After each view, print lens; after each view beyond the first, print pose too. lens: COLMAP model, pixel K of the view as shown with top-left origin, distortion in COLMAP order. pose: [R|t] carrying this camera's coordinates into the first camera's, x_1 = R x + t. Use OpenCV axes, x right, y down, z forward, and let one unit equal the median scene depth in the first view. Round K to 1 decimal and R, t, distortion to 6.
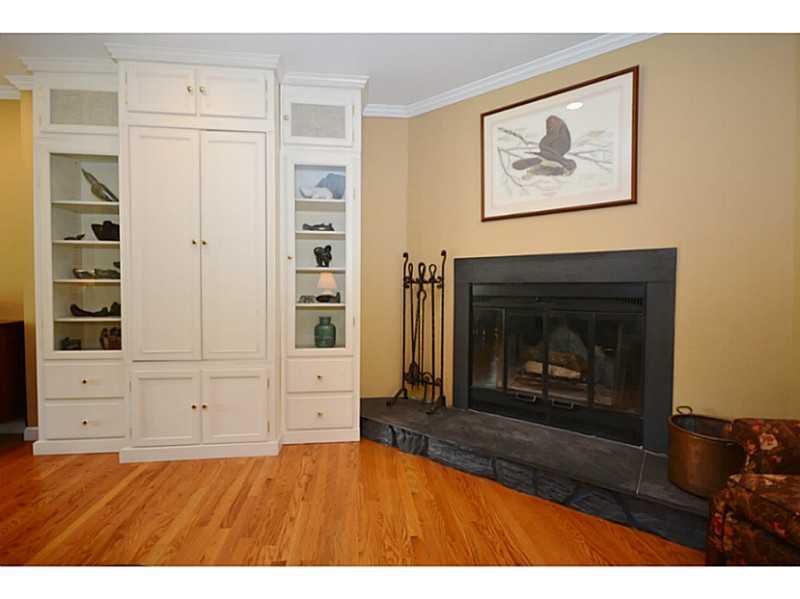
lens RADIAL K [[363.8, 0, 399.7], [0, 363.8, 296.0], [0, 0, 1]] dist [0.000757, 0.000112]
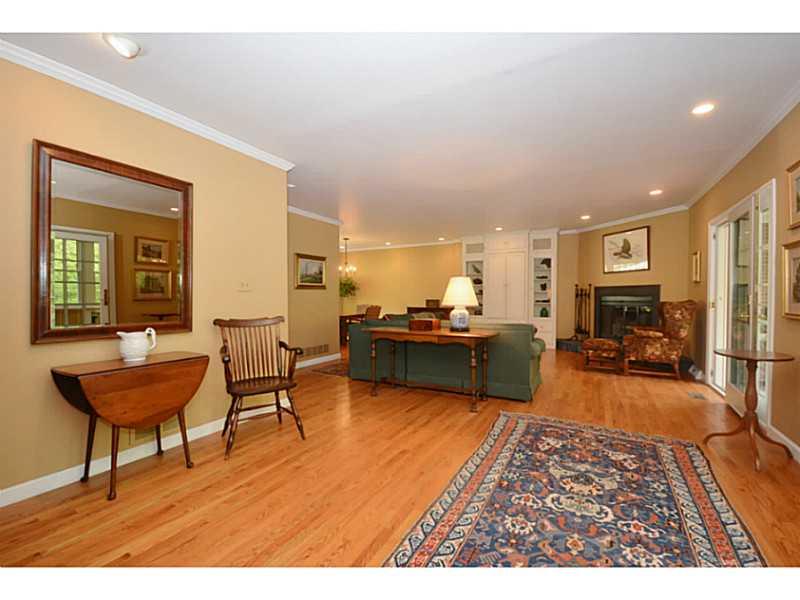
lens RADIAL K [[363.8, 0, 399.7], [0, 363.8, 296.5], [0, 0, 1]] dist [0.000757, 0.000112]
pose [[0.810981, -0.001981, -0.585070, 0.600095], [-0.009395, 0.999821, -0.016409, 0.028453], [0.584998, 0.018804, 0.810817, -2.185200]]
